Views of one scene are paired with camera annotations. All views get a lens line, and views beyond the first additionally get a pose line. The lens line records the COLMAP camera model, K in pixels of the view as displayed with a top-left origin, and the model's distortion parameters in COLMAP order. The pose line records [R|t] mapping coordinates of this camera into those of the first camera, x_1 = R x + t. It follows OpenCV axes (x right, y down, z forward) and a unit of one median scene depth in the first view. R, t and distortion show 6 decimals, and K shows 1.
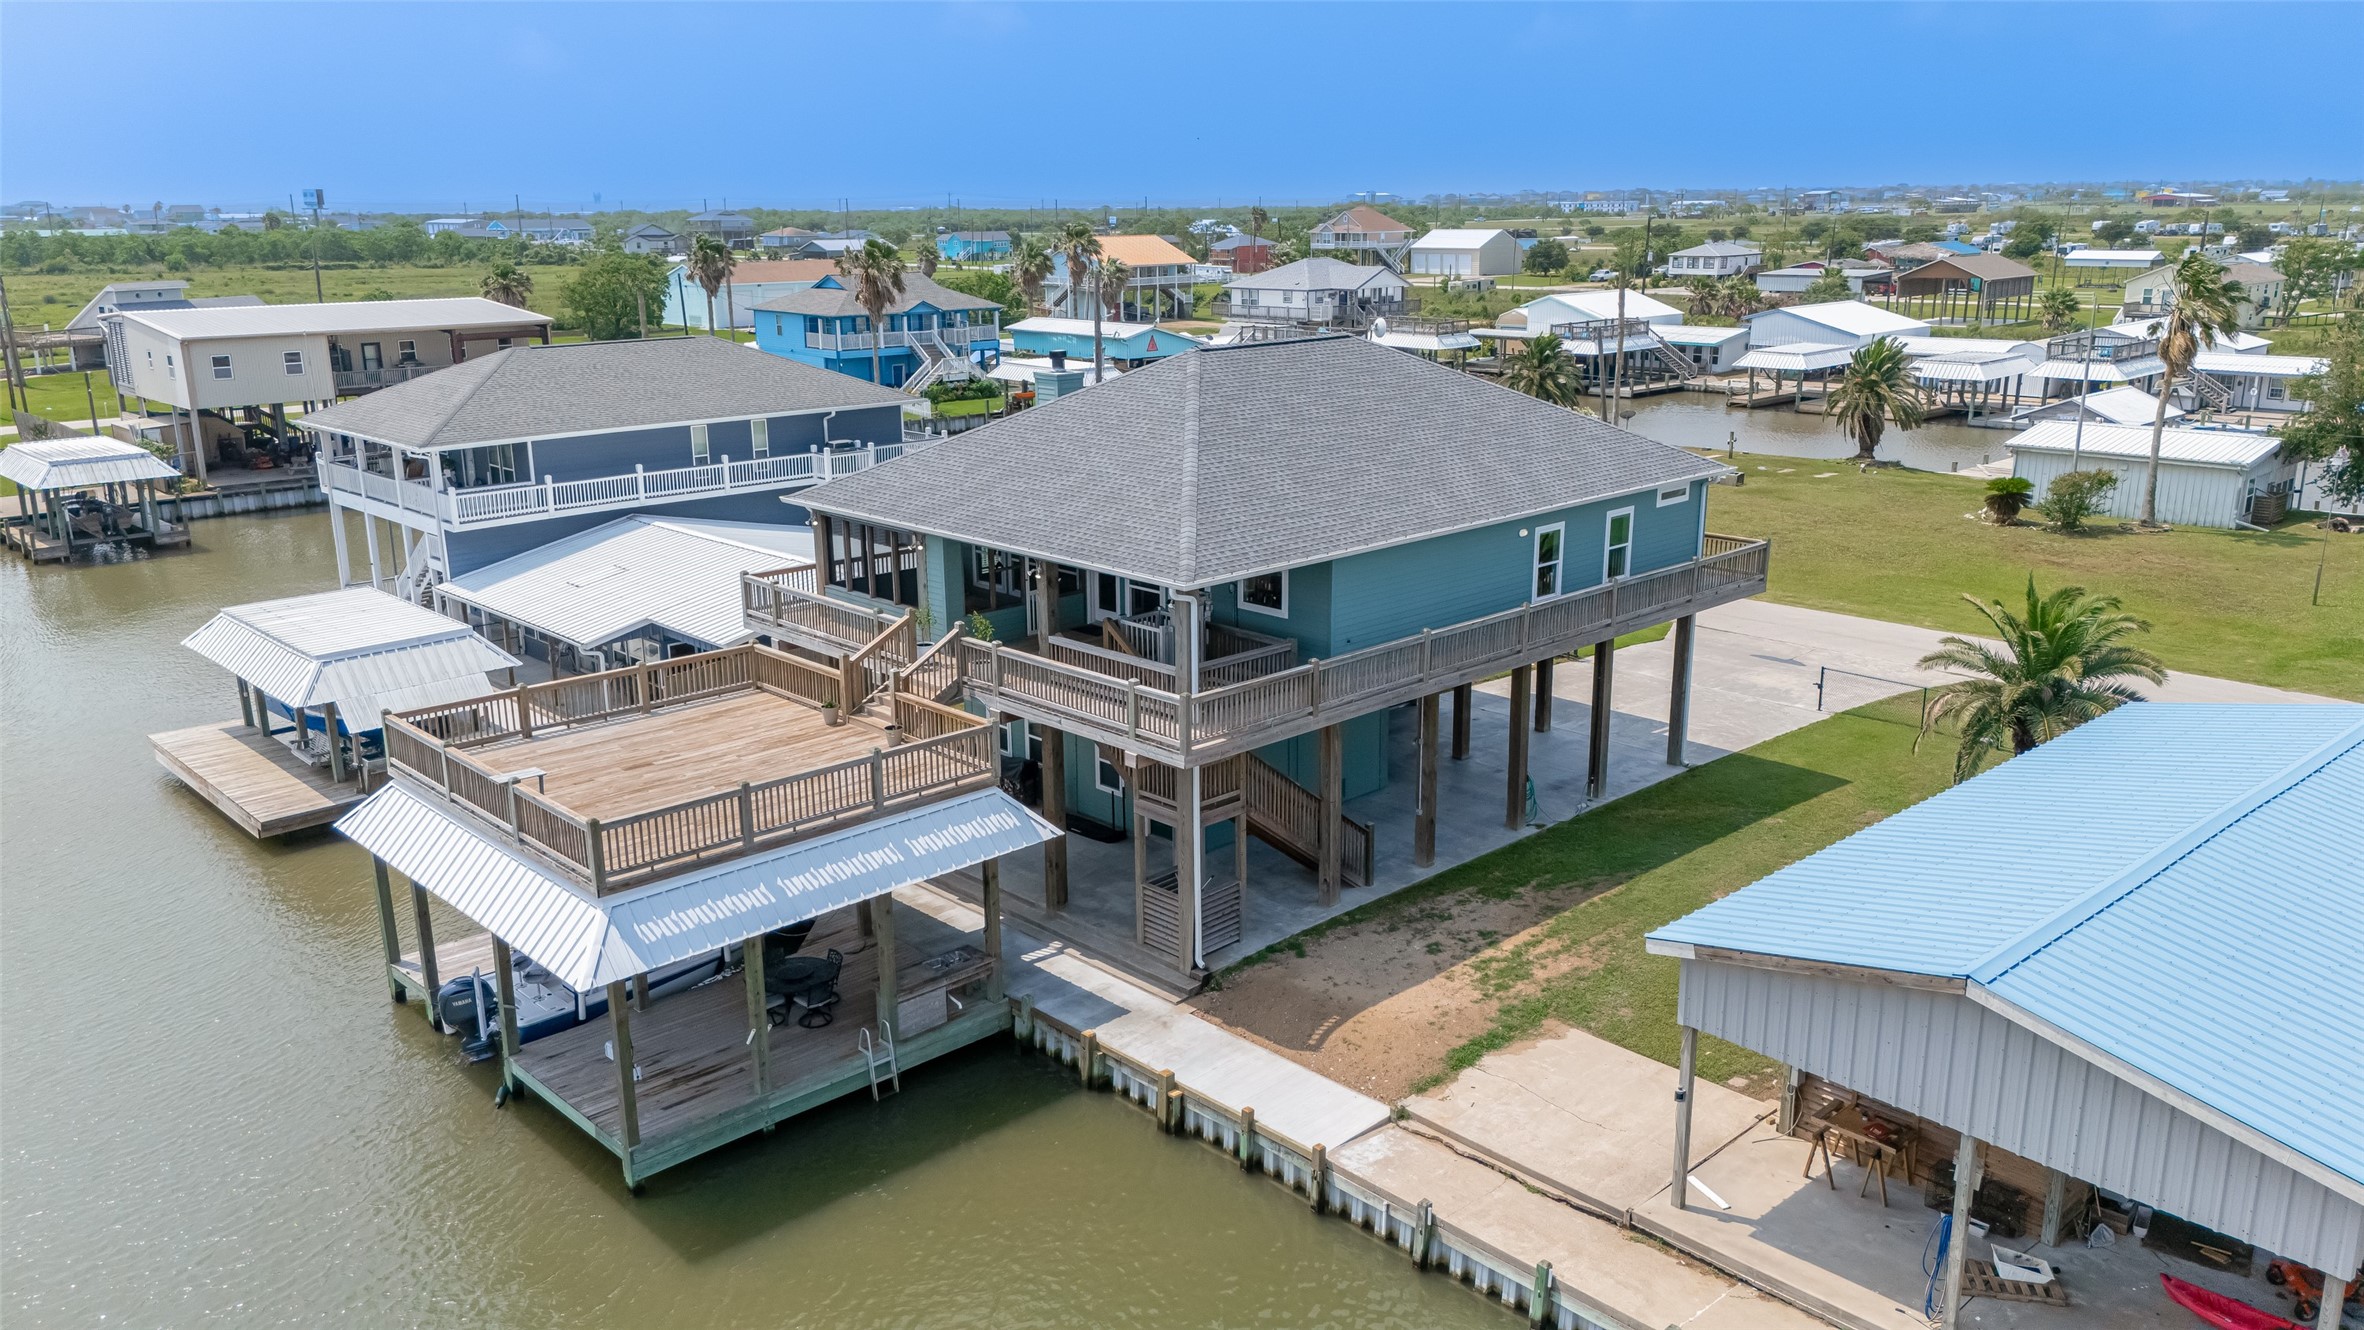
lens RADIAL K [[1745.2, 0, 1182.0], [0, 1745.2, 665.0], [0, 0, 1]] dist [0.030711, -0.002675]
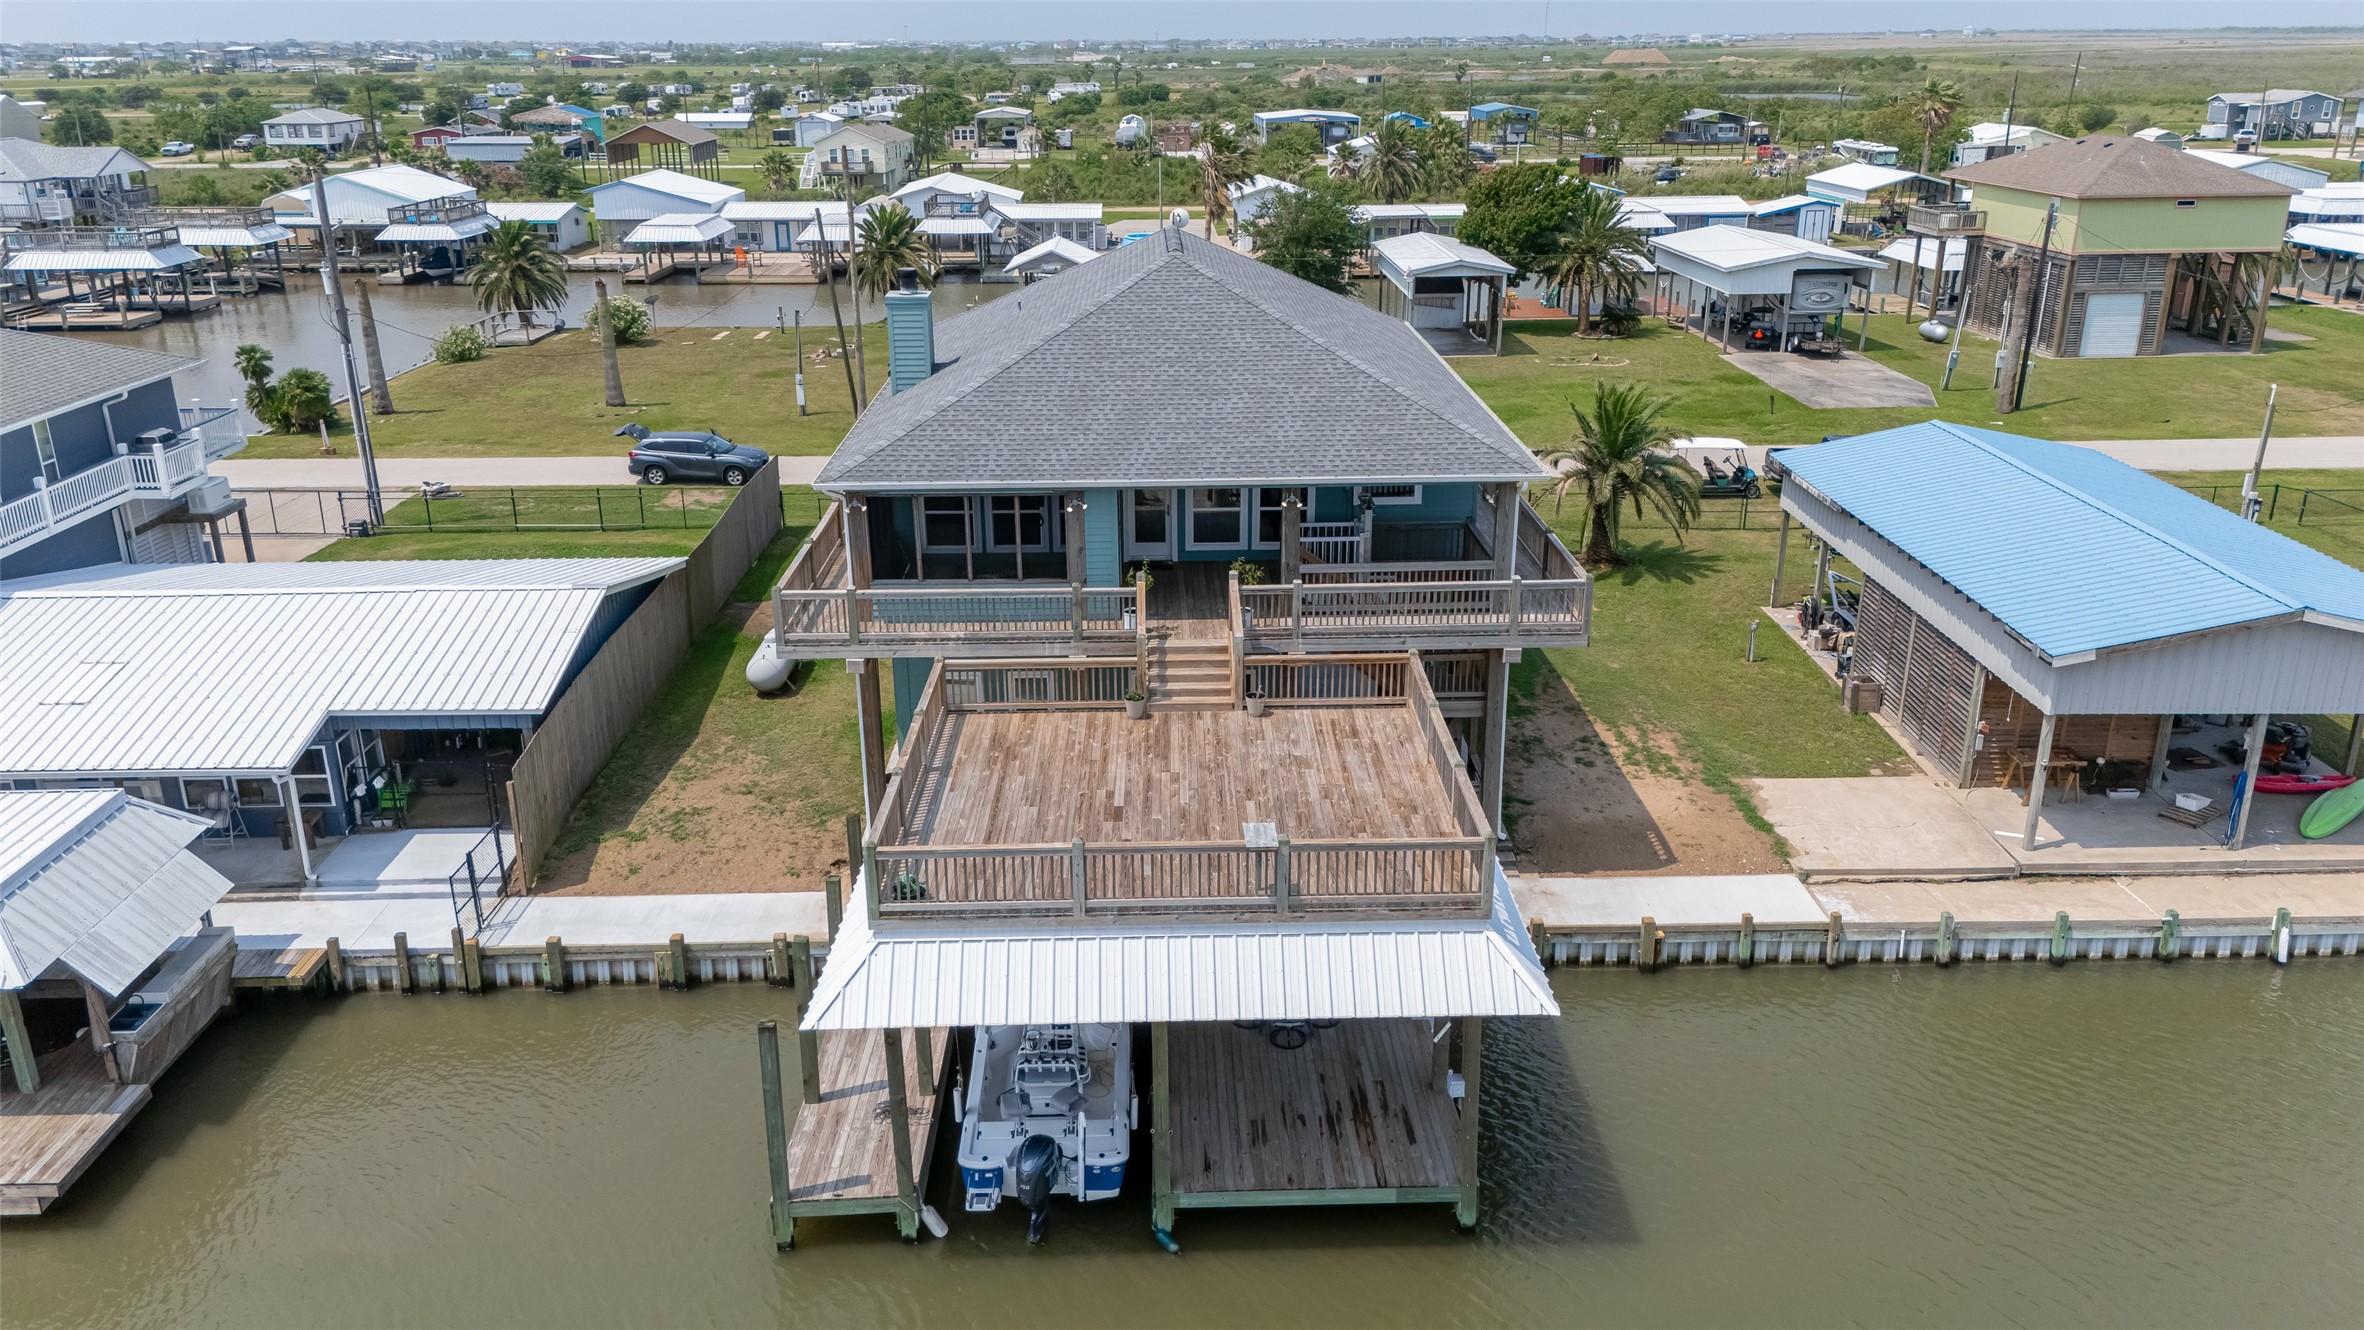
lens RADIAL K [[1745.2, 0, 1182.0], [0, 1745.2, 665.0], [0, 0, 1]] dist [0.030711, -0.002675]
pose [[0.671305, -0.244714, 0.699618, -0.801889], [0.192306, 0.969104, 0.154452, -0.123464], [-0.715799, 0.030856, 0.697624, 0.387919]]
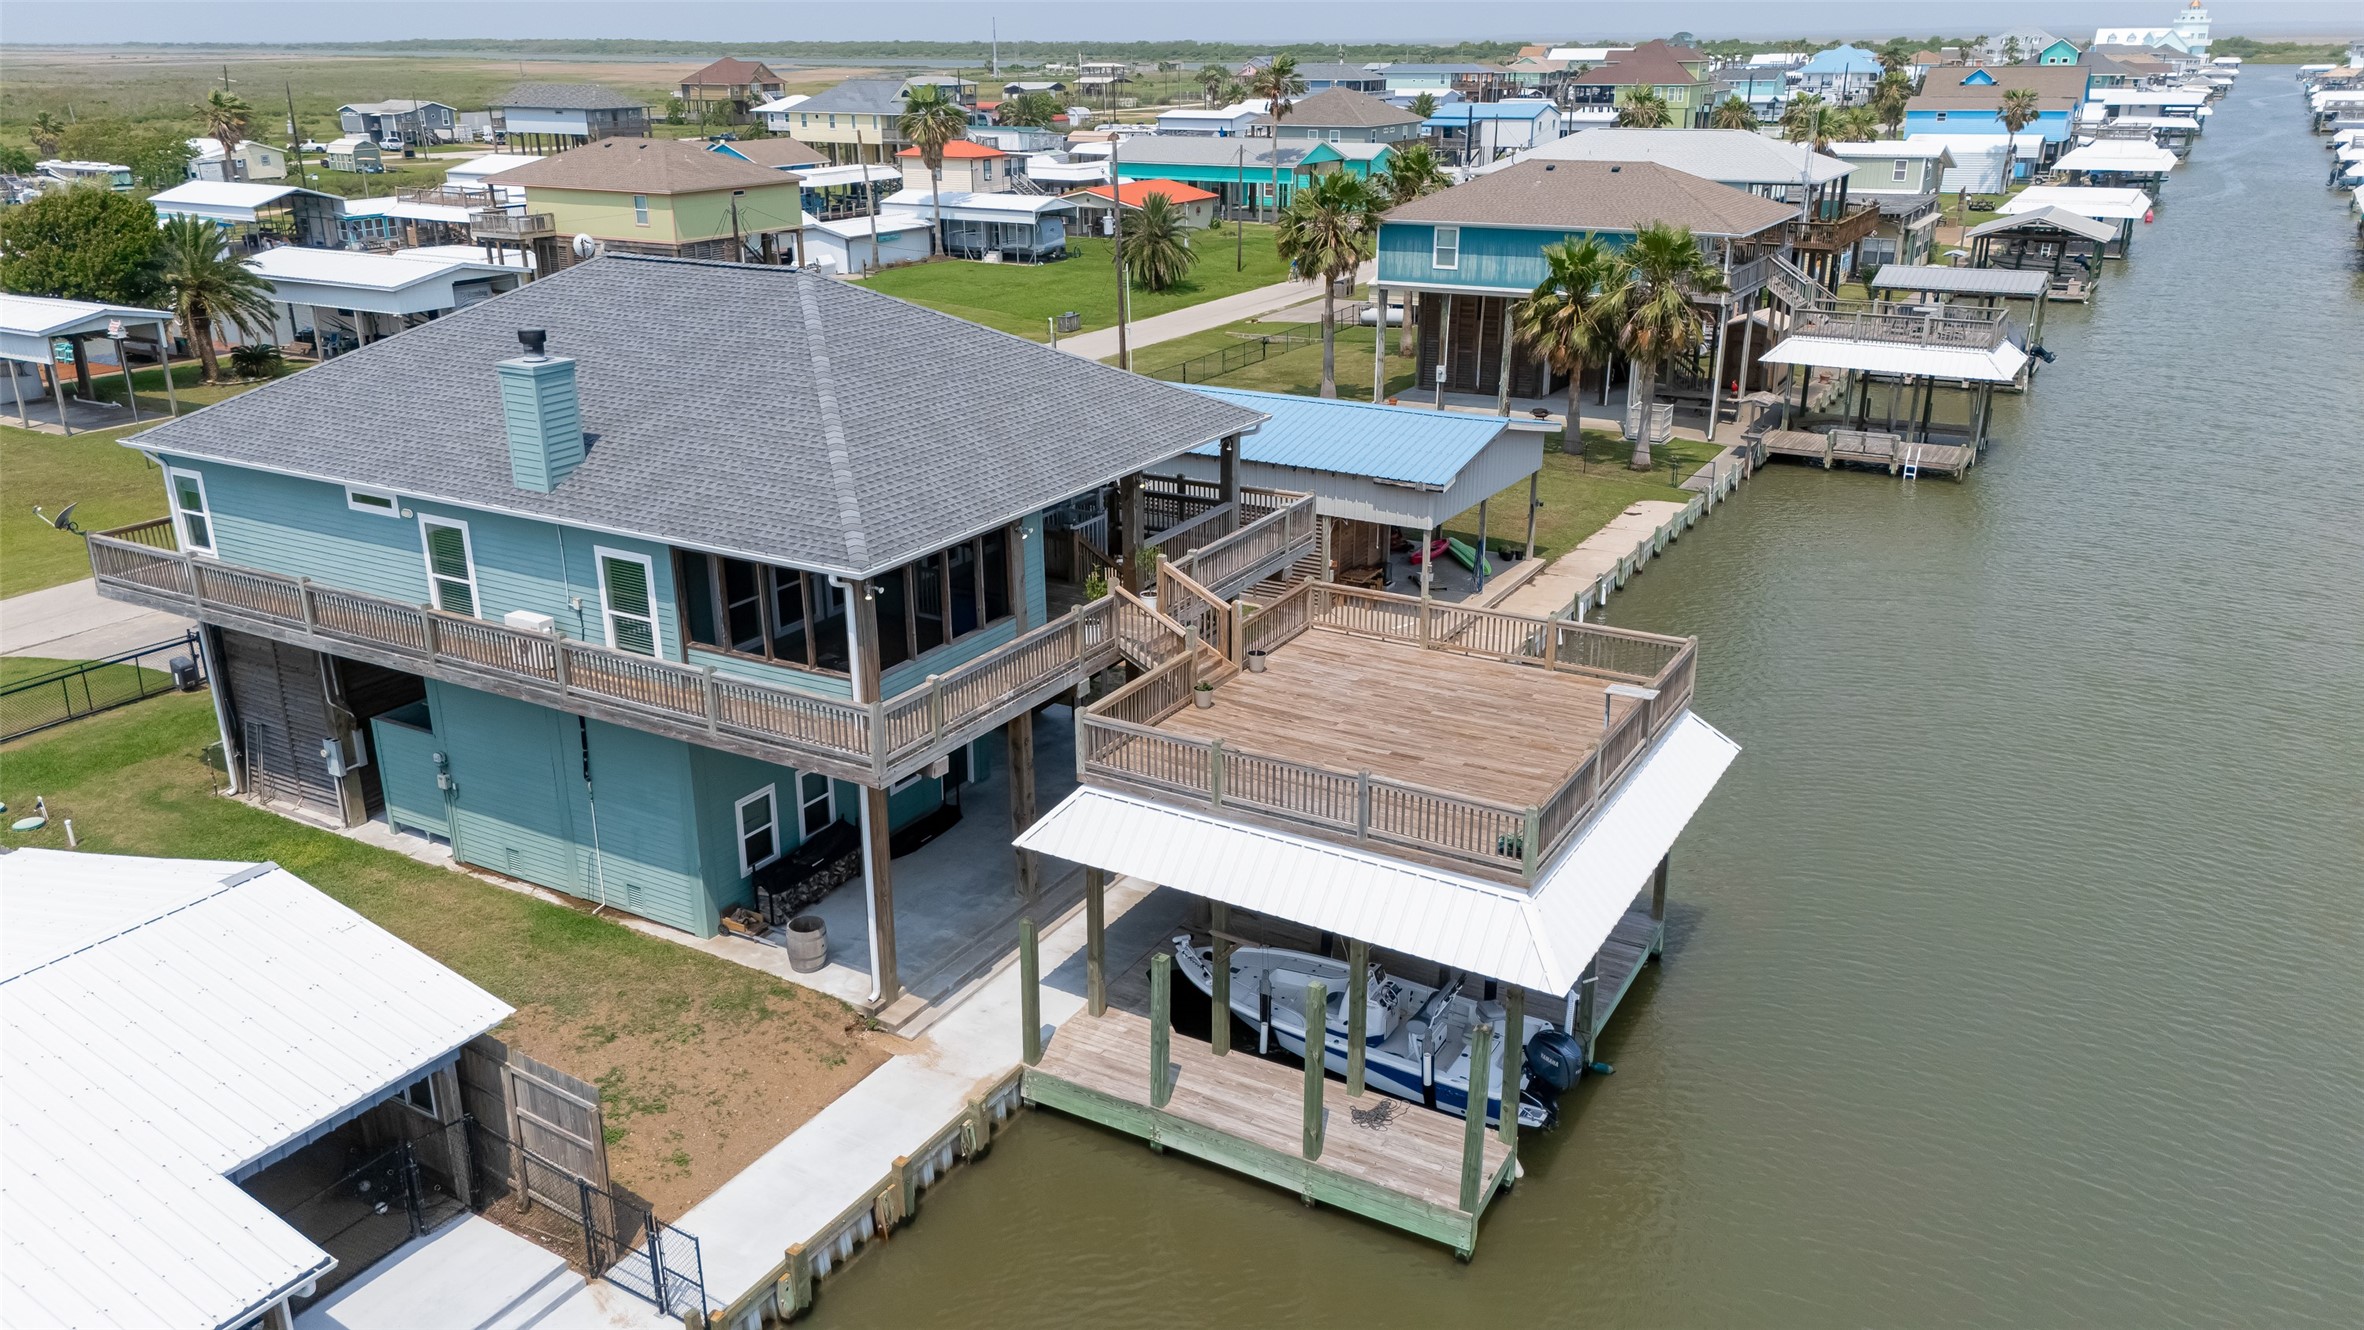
lens RADIAL K [[1745.2, 0, 1182.0], [0, 1745.2, 665.0], [0, 0, 1]] dist [0.030711, -0.002675]
pose [[-0.282639, -0.312486, 0.906900, -1.012974], [0.255558, 0.886747, 0.385188, -0.335132], [-0.924557, 0.340634, -0.170772, 1.180564]]
